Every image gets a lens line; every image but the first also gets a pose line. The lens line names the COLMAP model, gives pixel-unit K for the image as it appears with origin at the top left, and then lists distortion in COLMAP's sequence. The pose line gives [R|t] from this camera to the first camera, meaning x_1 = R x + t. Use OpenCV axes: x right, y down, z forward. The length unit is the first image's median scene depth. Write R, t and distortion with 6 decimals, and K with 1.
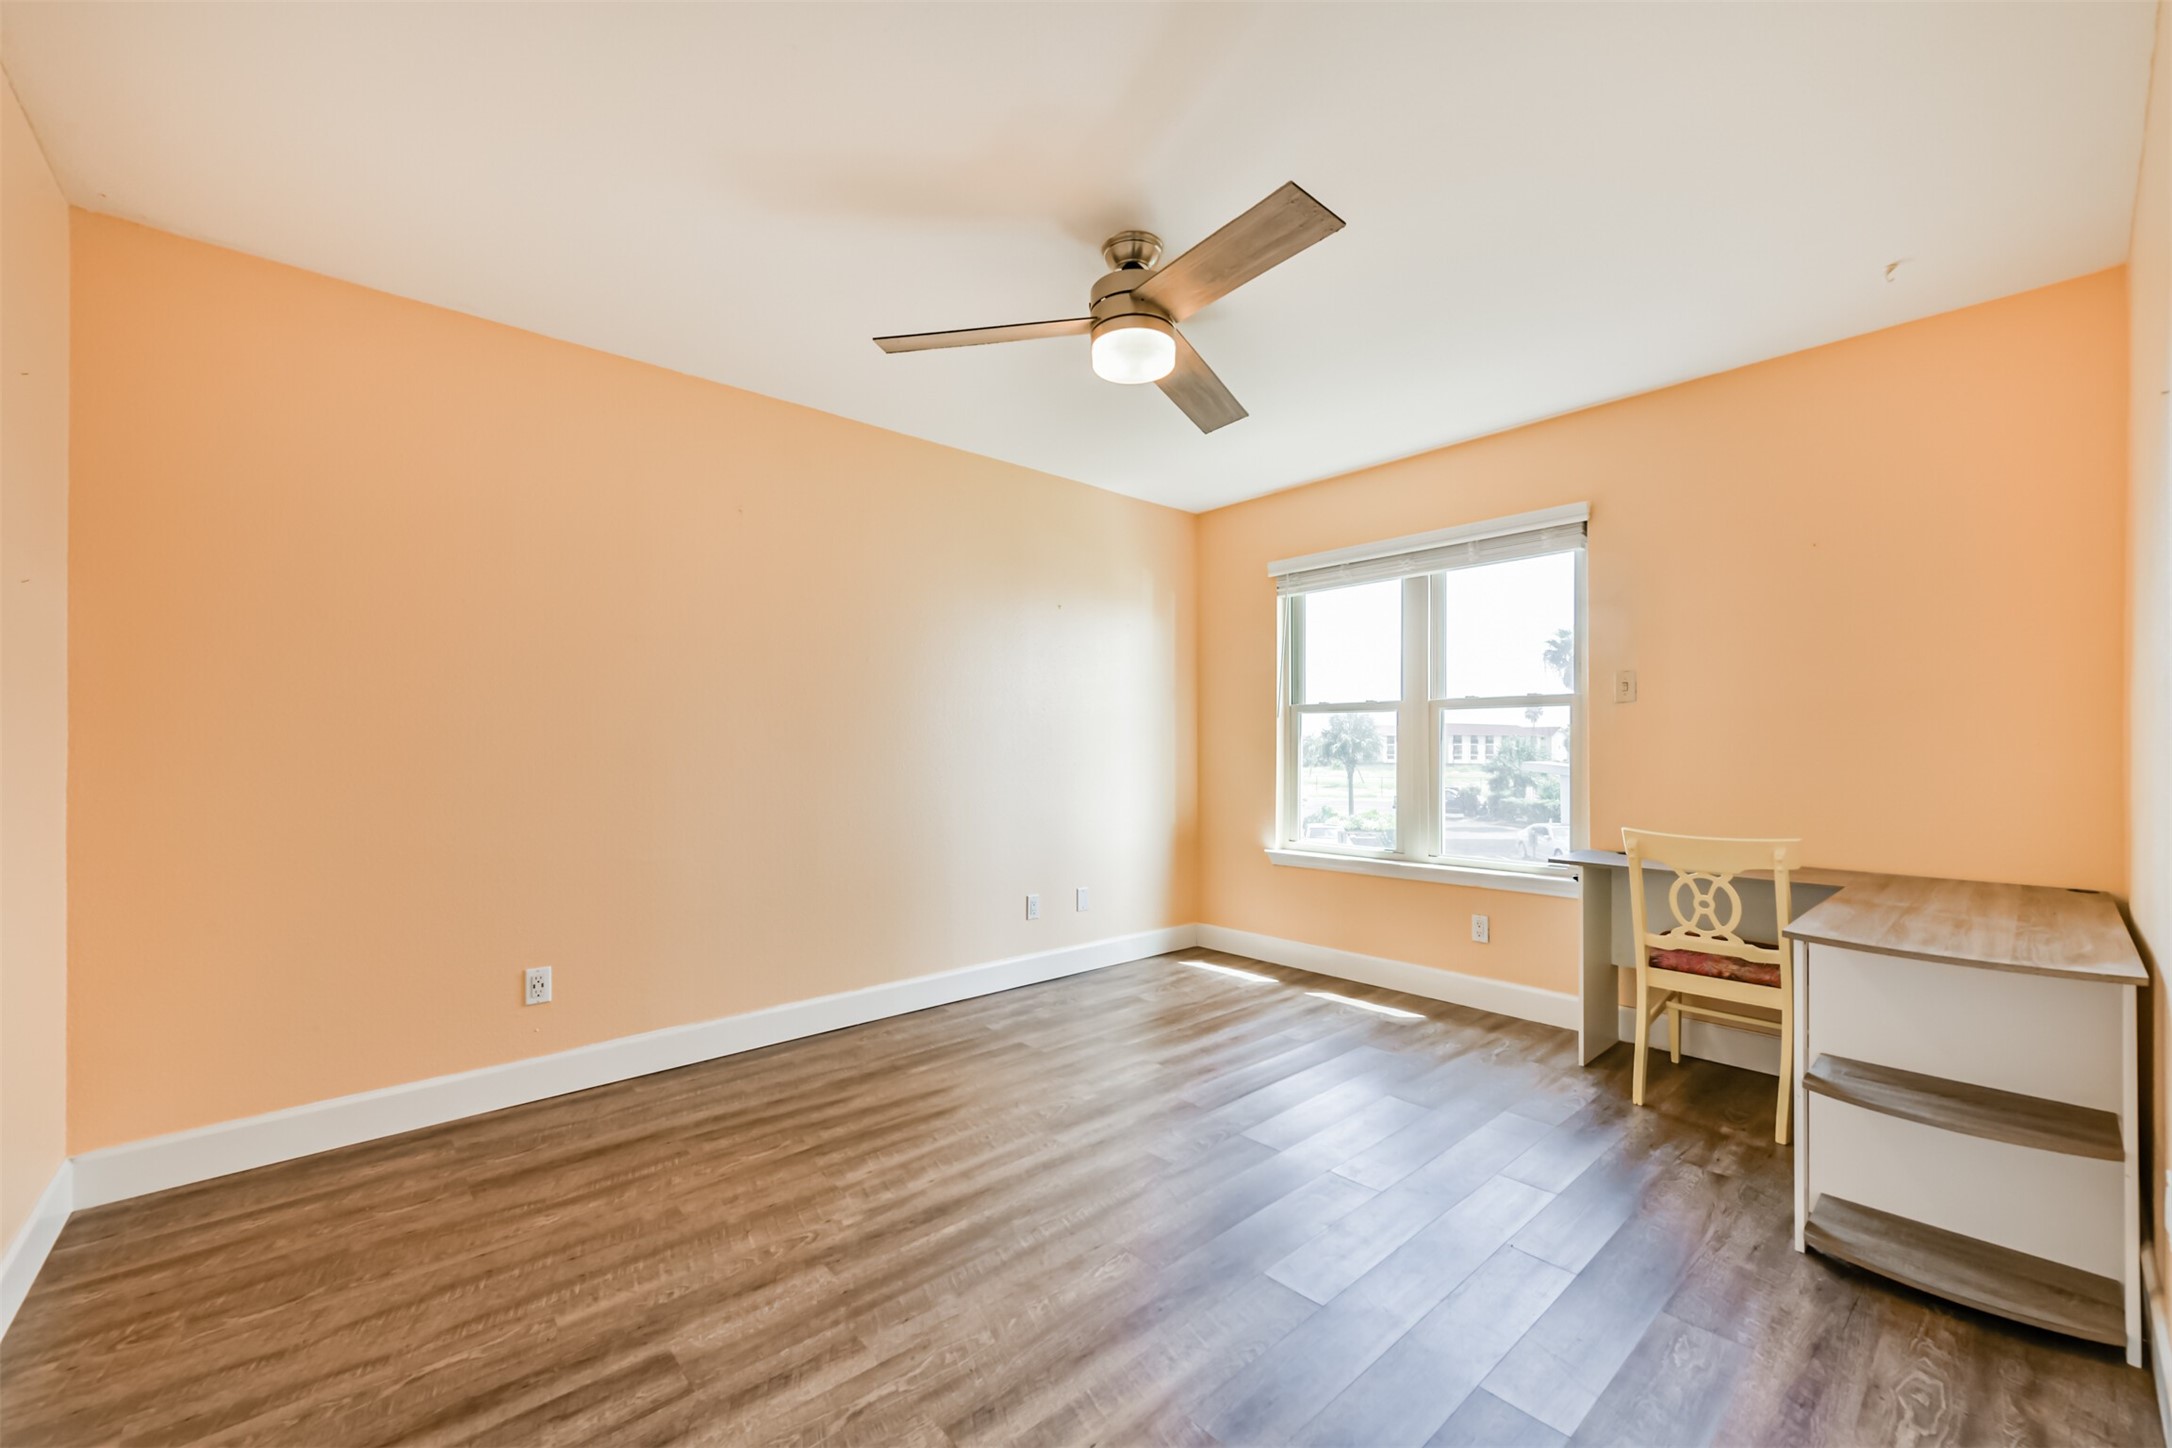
lens RADIAL K [[860.3, 0, 1091.0], [0, 860.3, 745.8], [0, 0, 1]] dist [0.007873, 0.000123]
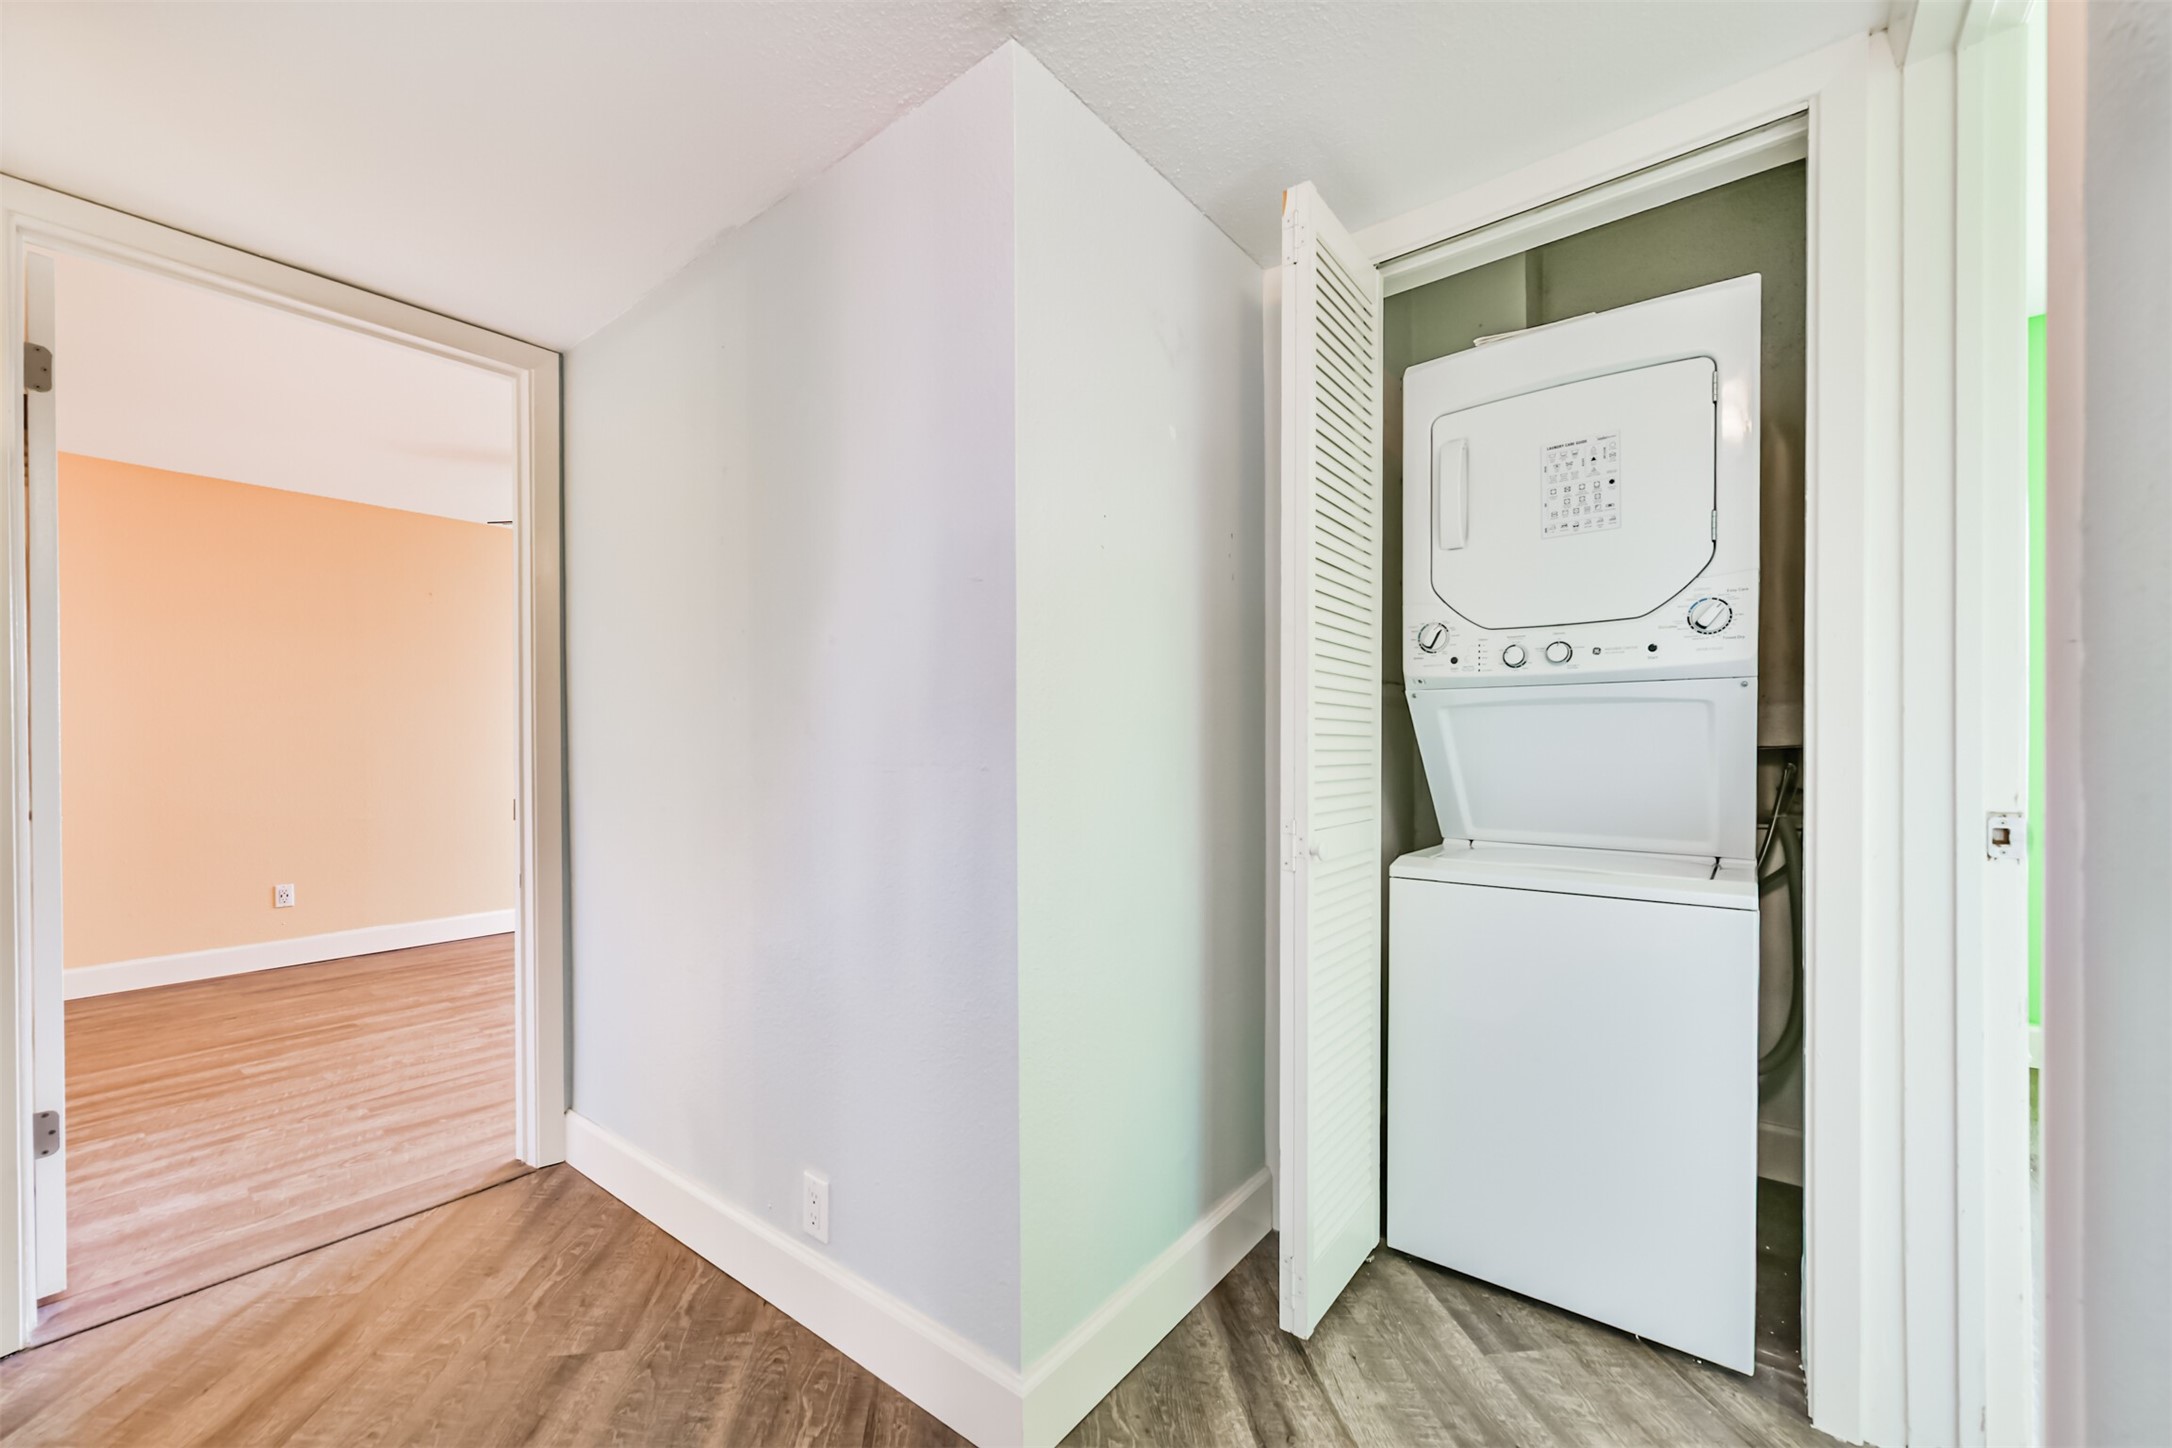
lens RADIAL K [[860.3, 0, 1091.0], [0, 860.3, 745.8], [0, 0, 1]] dist [0.007873, 0.000123]
pose [[0.984659, -0.003276, 0.174459, 0.665621], [0.002695, 0.999990, 0.003565, -0.001403], [-0.174469, -0.003041, 0.984658, -1.013870]]
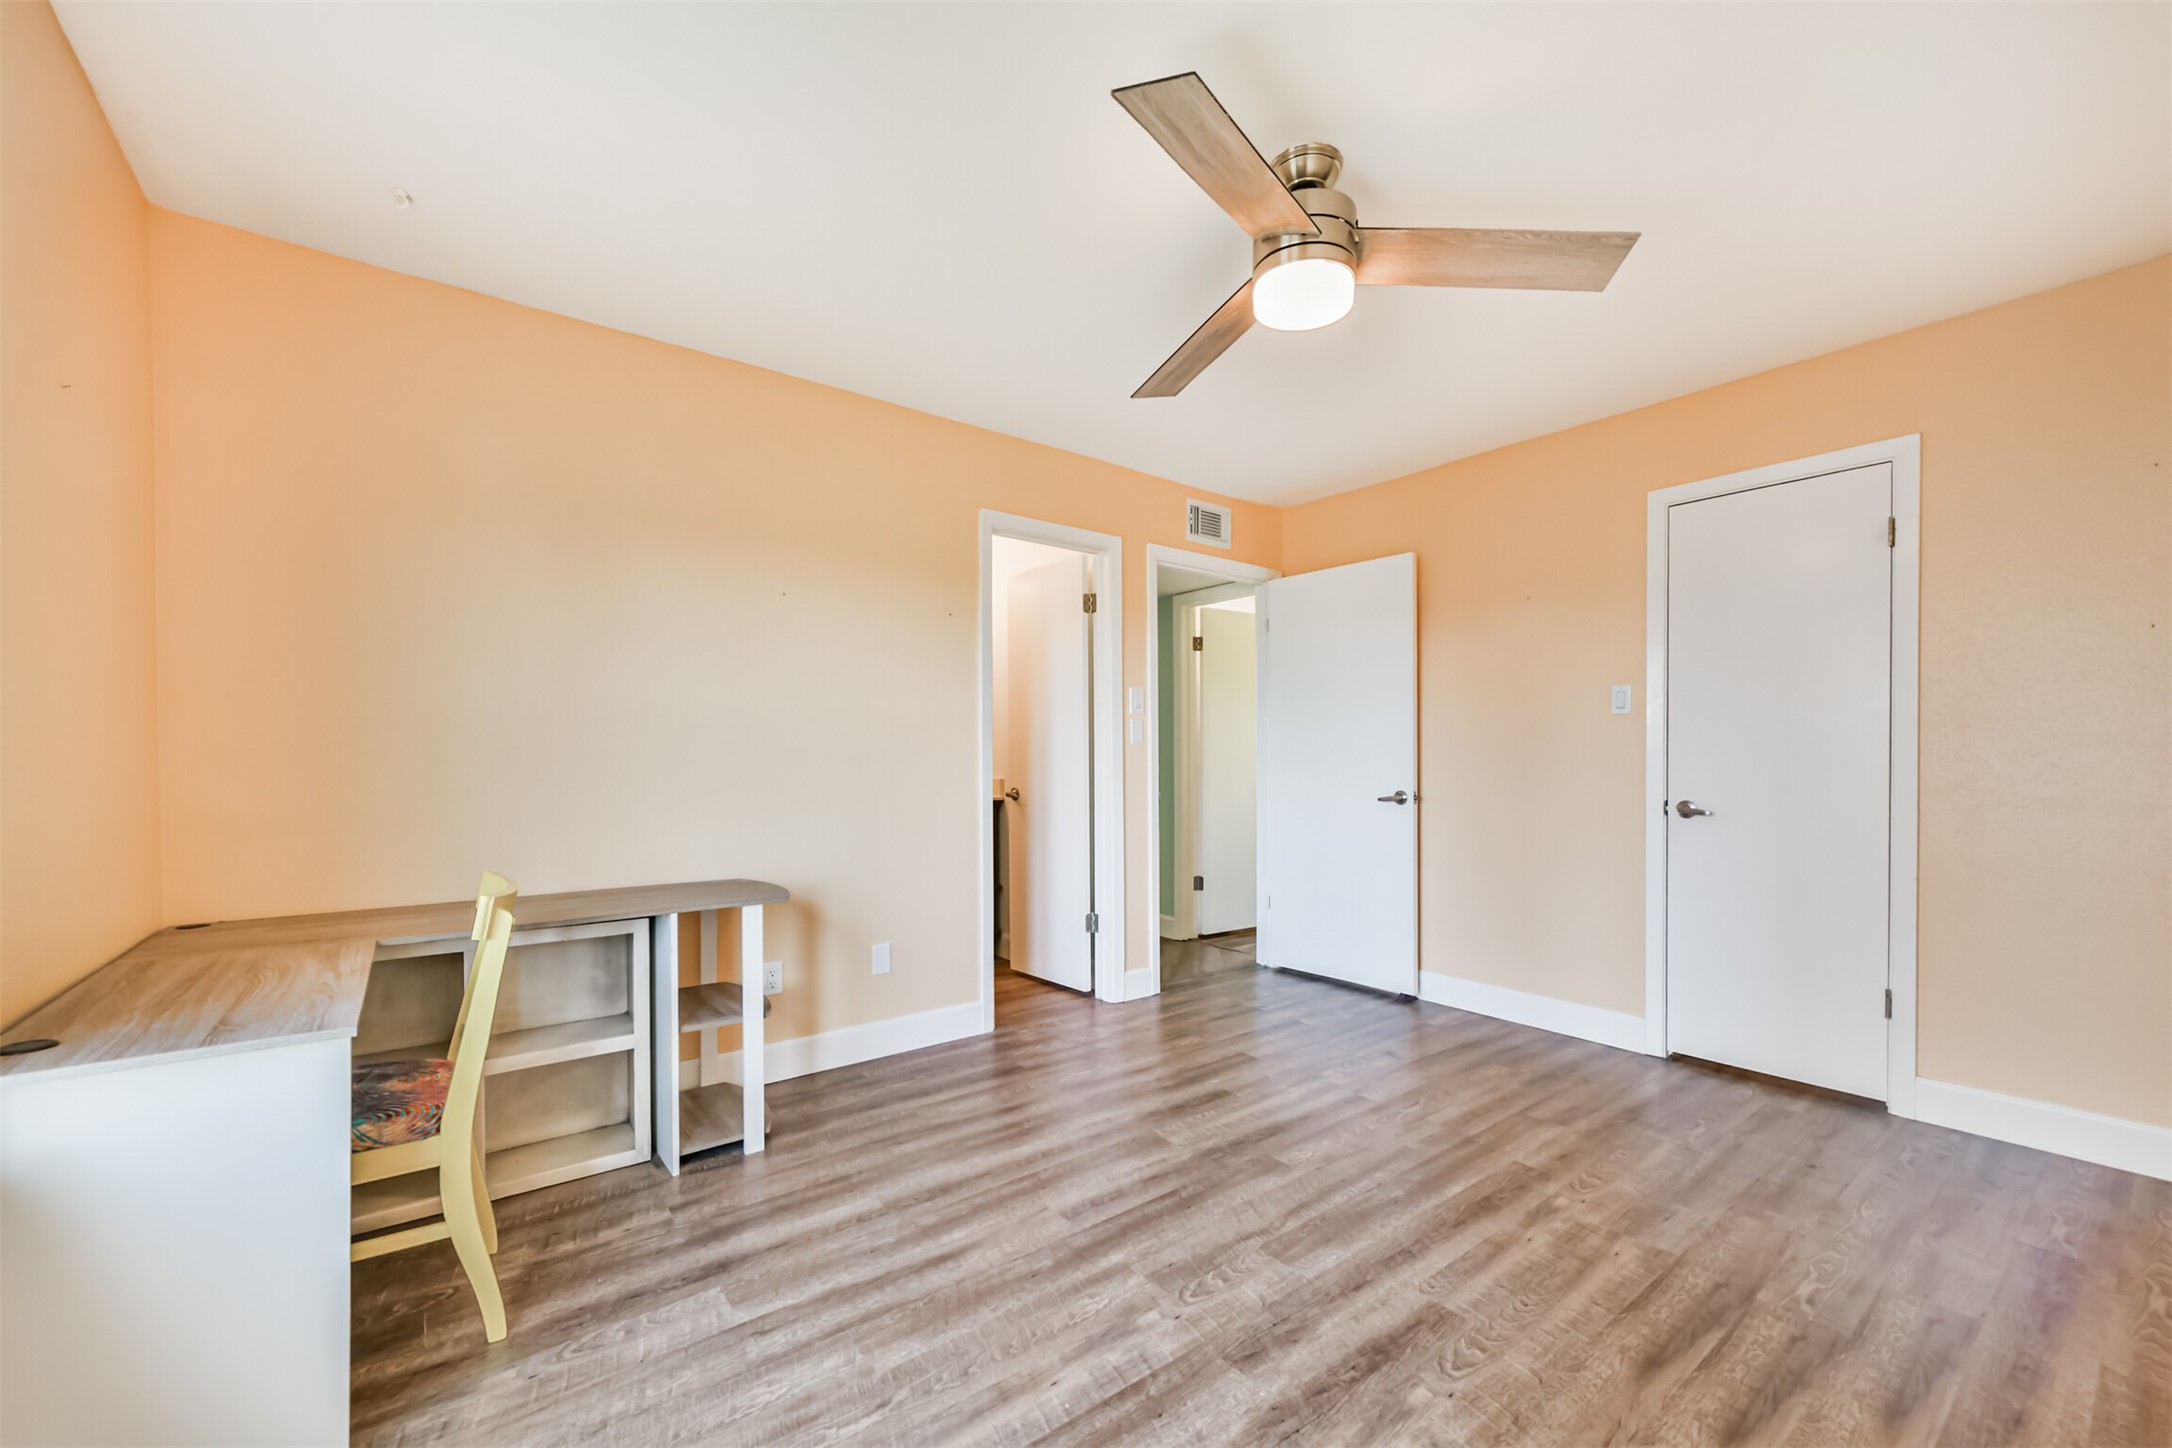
lens RADIAL K [[860.3, 0, 1091.0], [0, 860.3, 745.8], [0, 0, 1]] dist [0.007873, 0.000123]
pose [[-0.997639, 0.004097, 0.068559, 0.197299], [0.002953, 0.999855, -0.016775, 0.004981], [-0.068617, -0.016533, -0.997506, 1.859885]]
